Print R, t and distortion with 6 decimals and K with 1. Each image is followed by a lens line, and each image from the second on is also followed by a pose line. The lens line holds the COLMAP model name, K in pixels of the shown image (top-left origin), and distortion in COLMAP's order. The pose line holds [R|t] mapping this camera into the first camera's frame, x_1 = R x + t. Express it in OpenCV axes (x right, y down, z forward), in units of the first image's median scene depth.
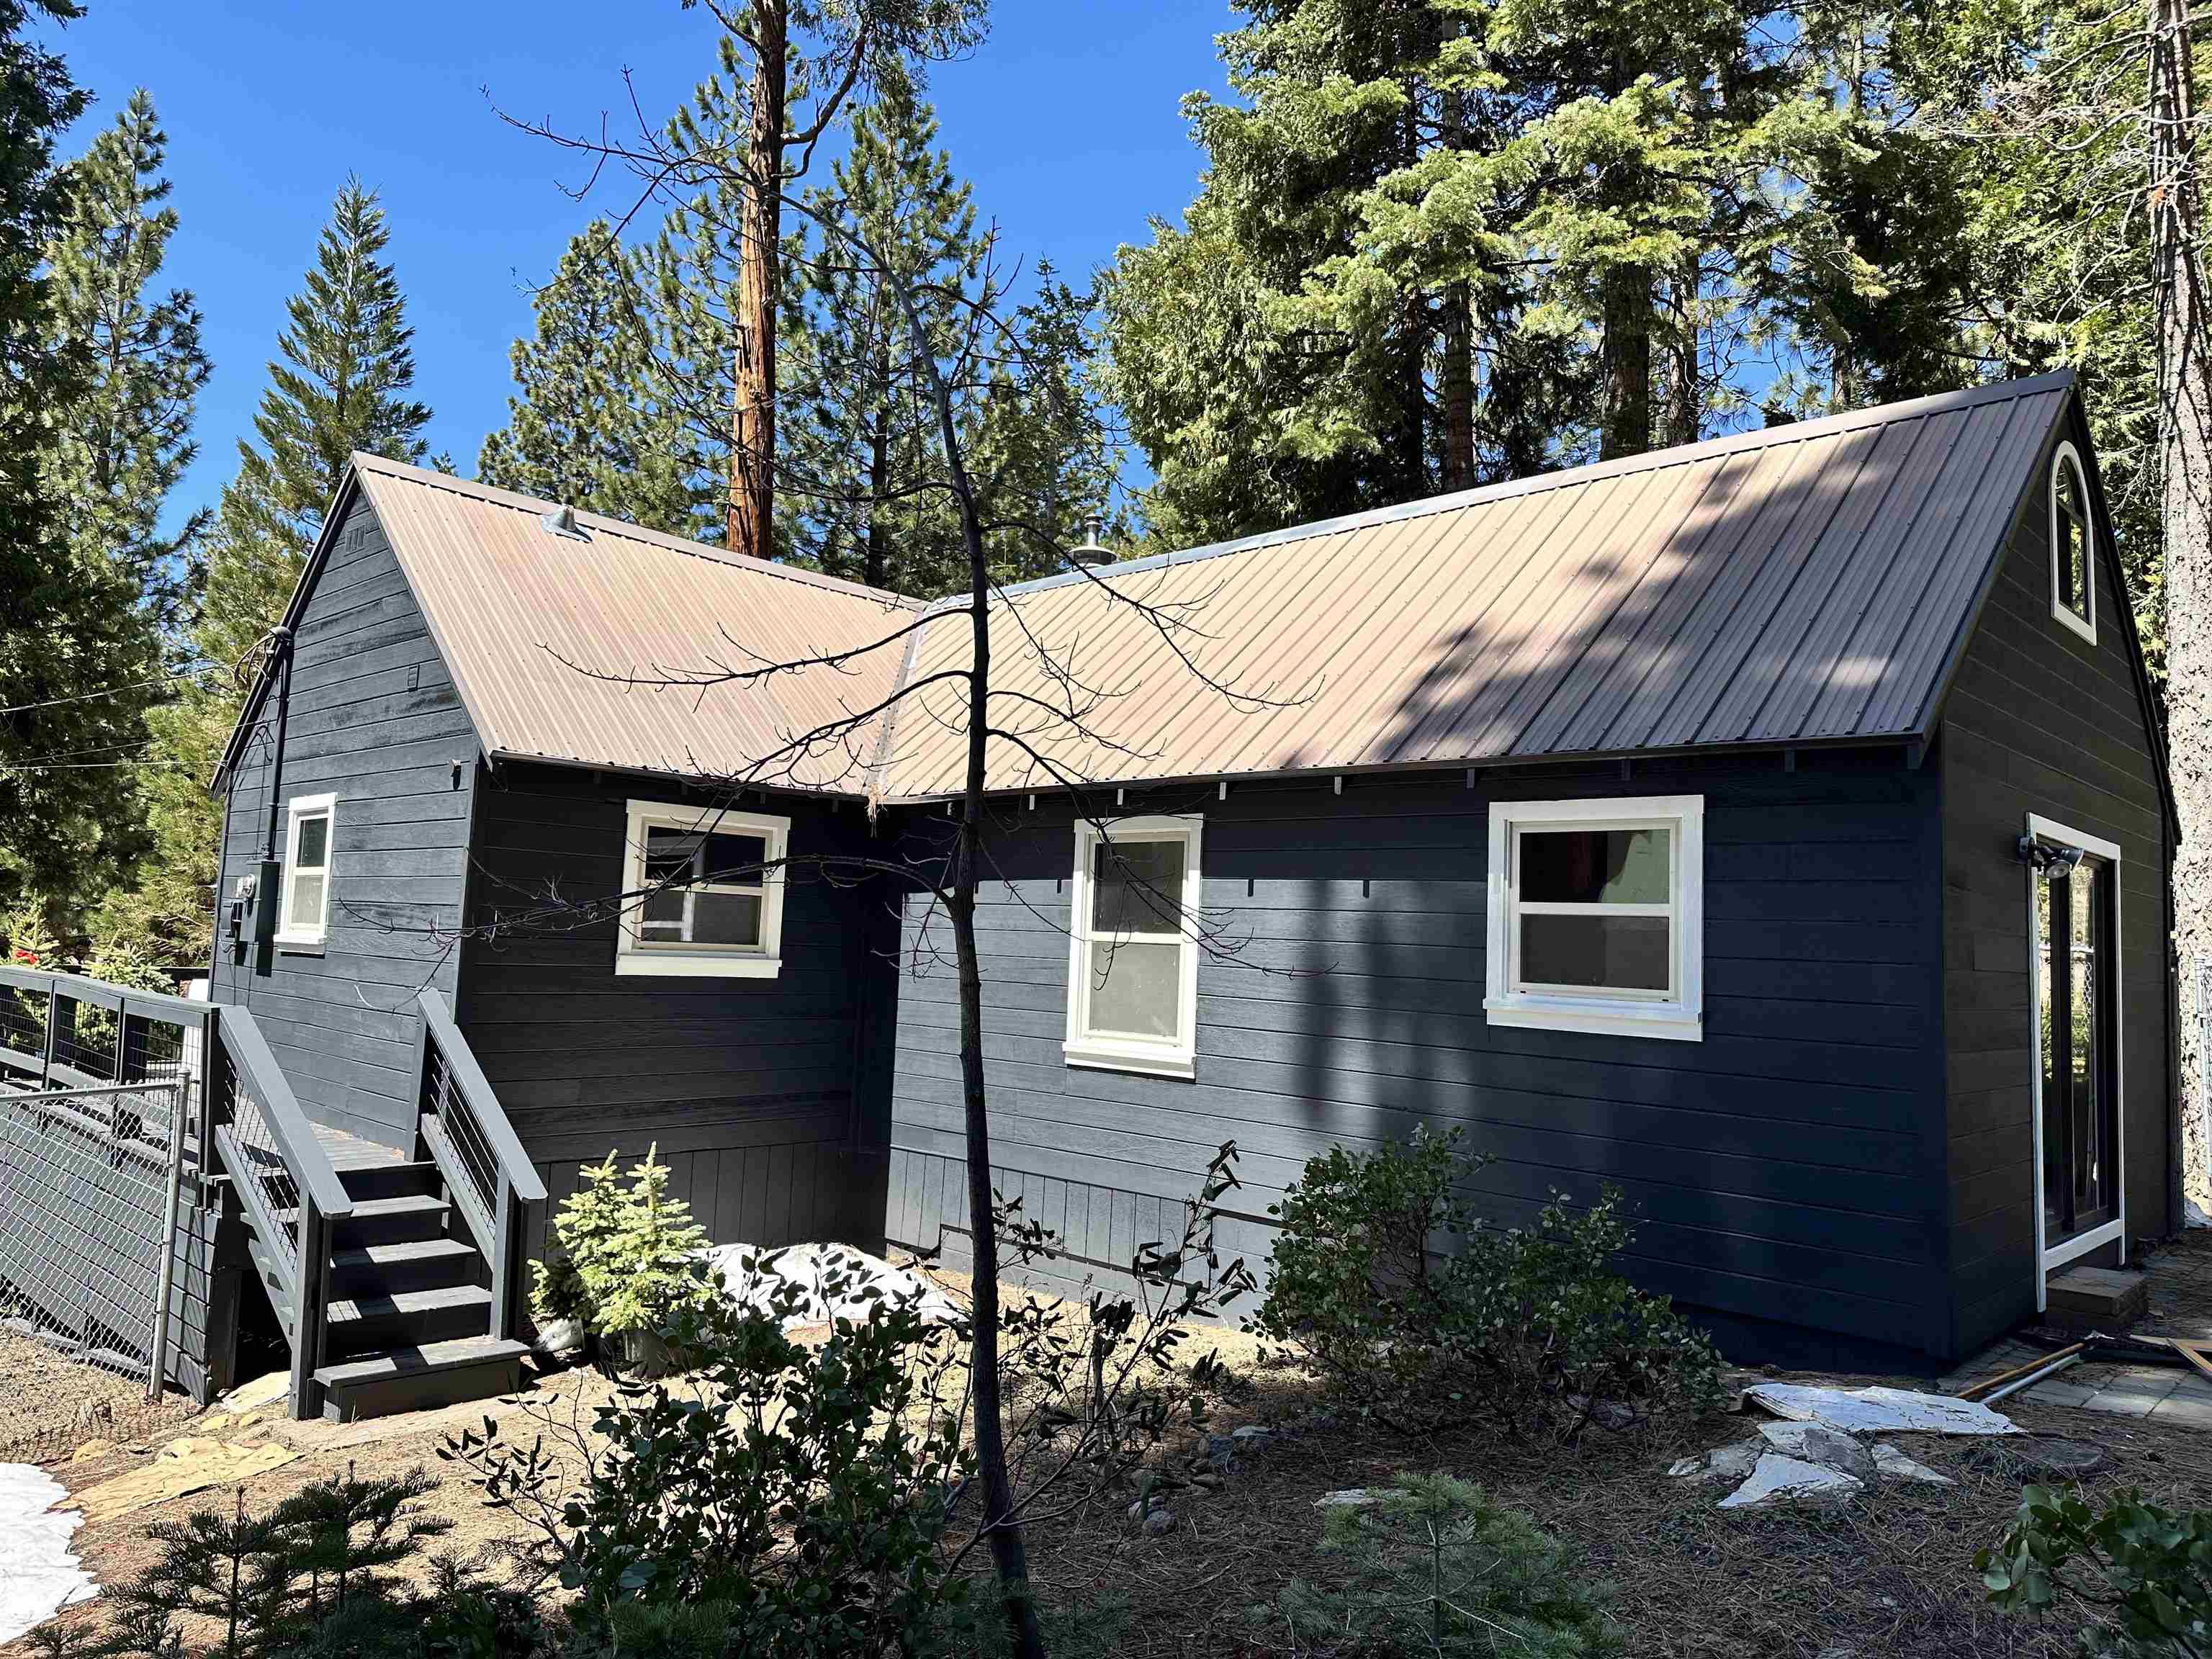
lens RADIAL K [[1543.0, 0, 1096.3], [0, 1543.0, 822.5], [0, 0, 1]] dist [0.009396, -0.012146]
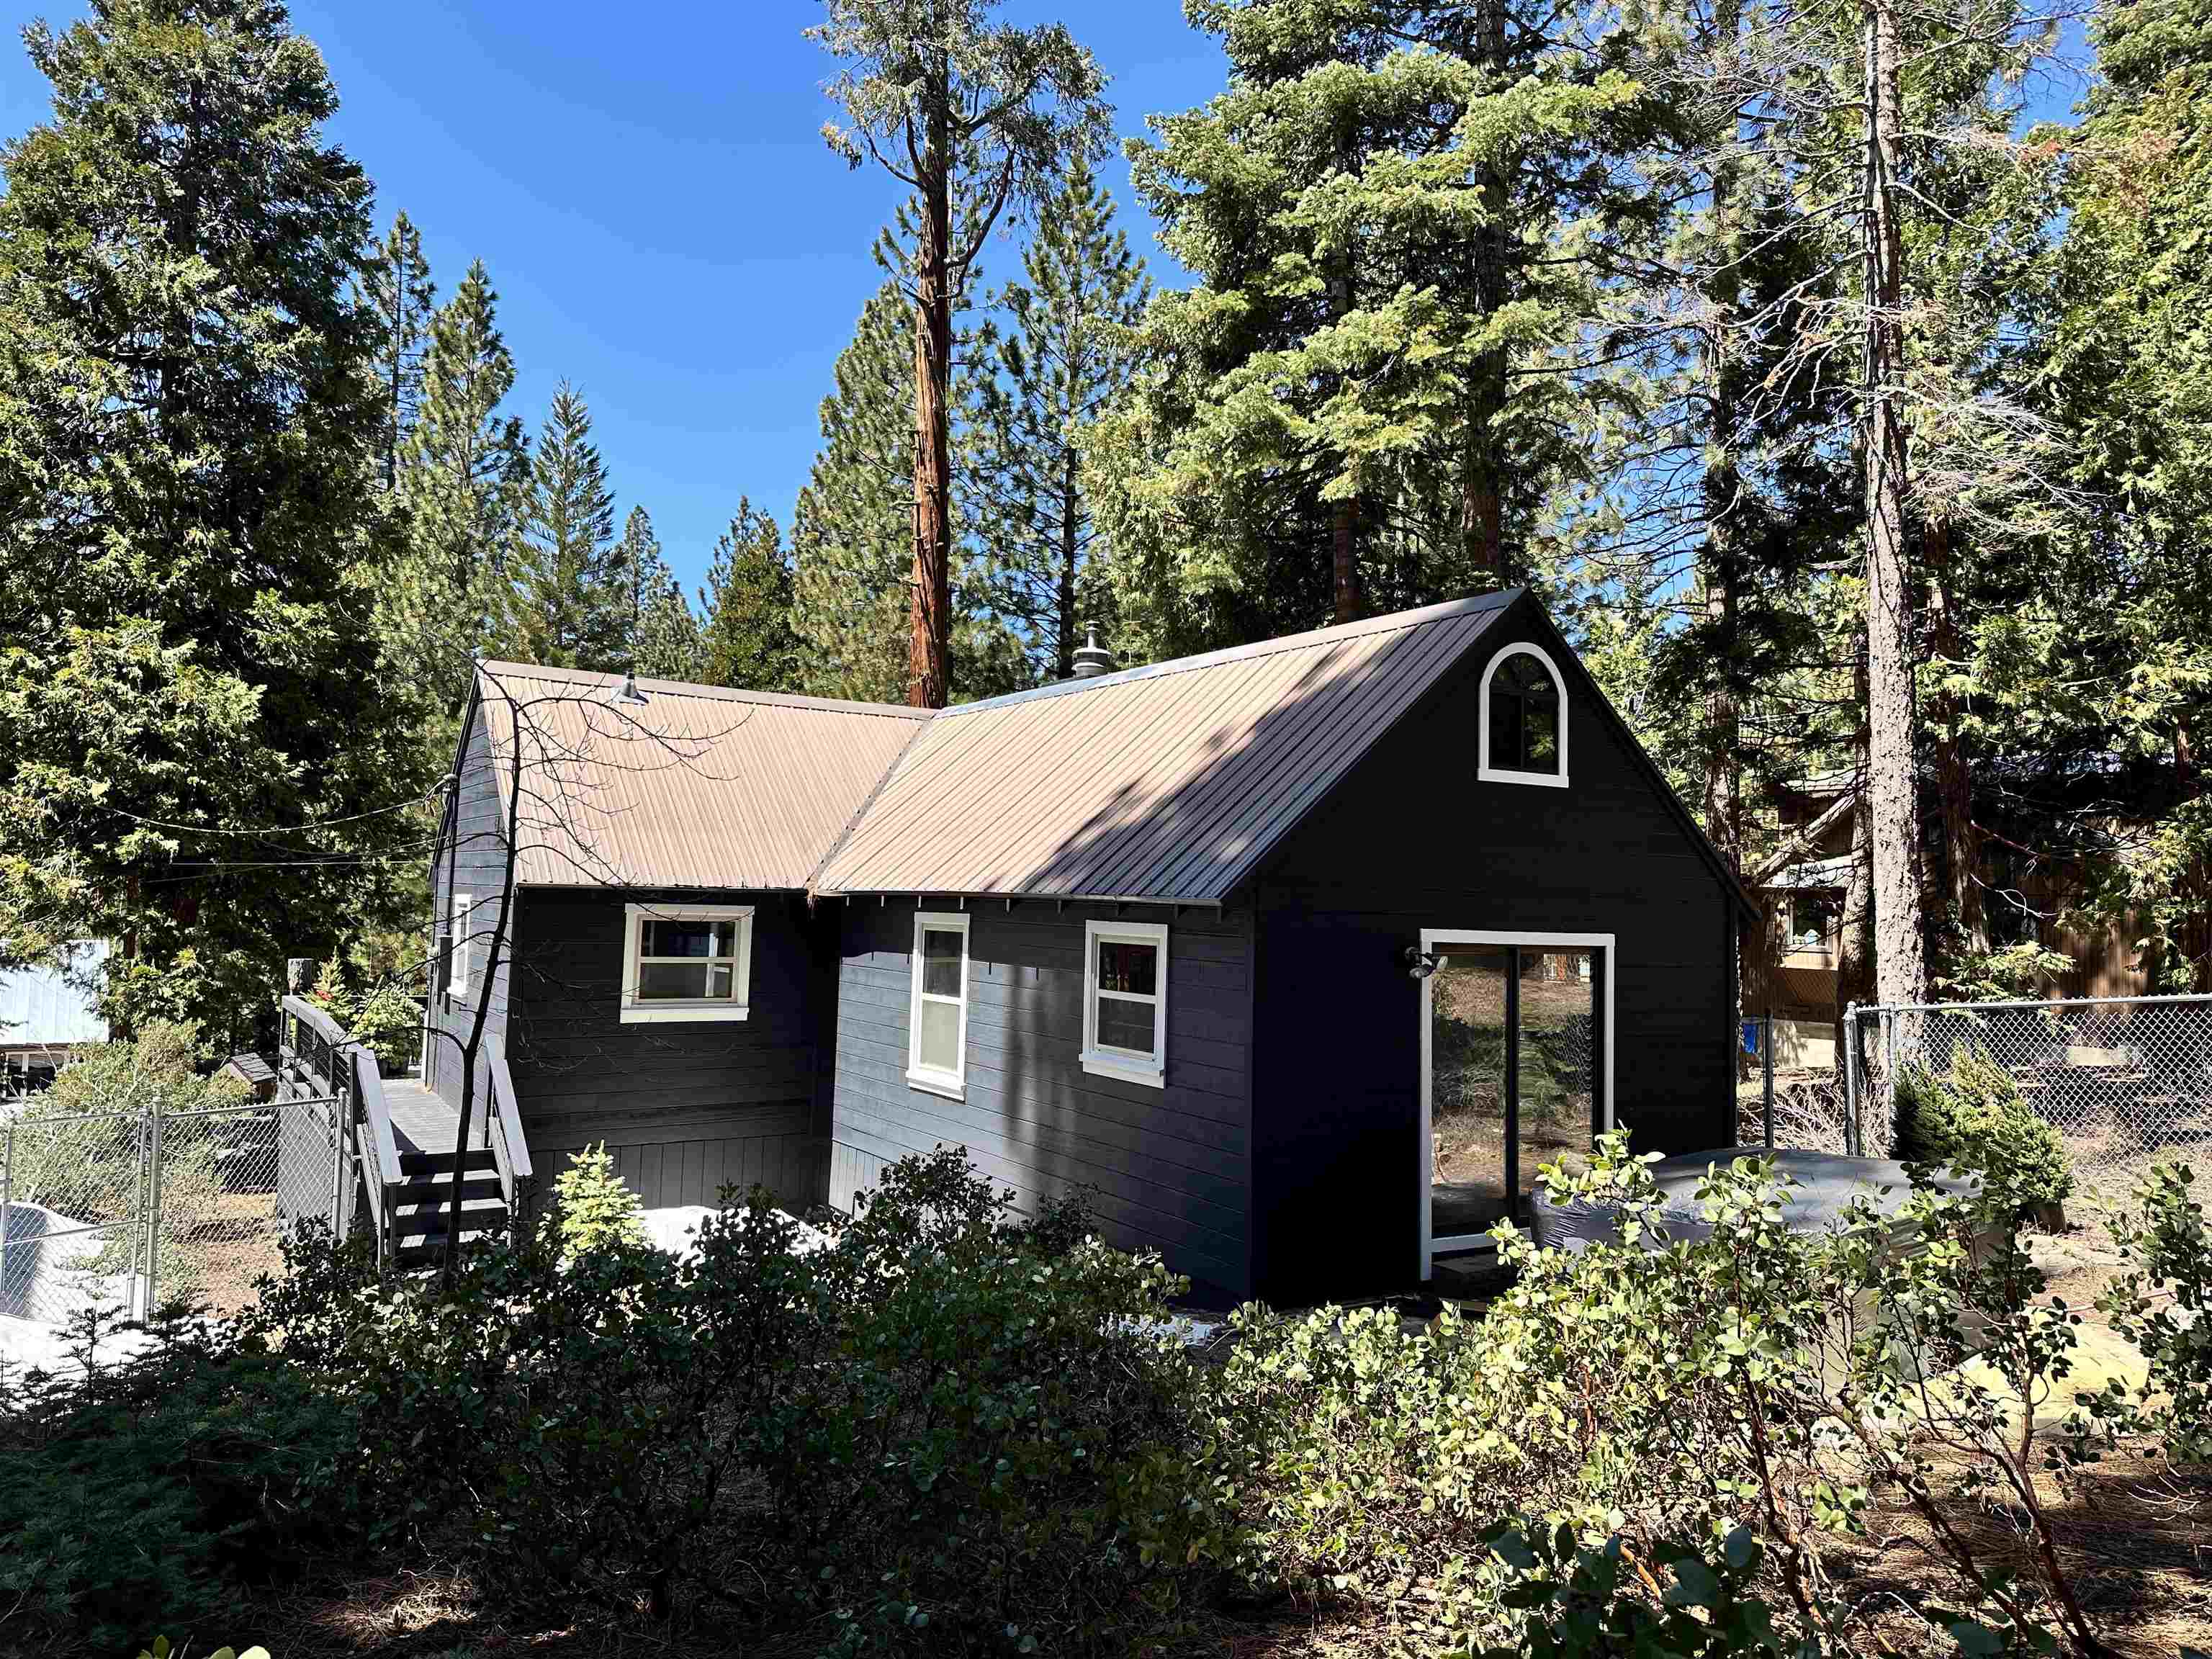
lens RADIAL K [[1543.0, 0, 1117.4], [0, 1543.0, 832.4], [0, 0, 1]] dist [0.009396, -0.012146]
pose [[0.973928, -0.027003, -0.225246, 0.448118], [0.032857, 0.999212, 0.022281, -0.092593], [0.224467, -0.029101, 0.974047, -0.301067]]
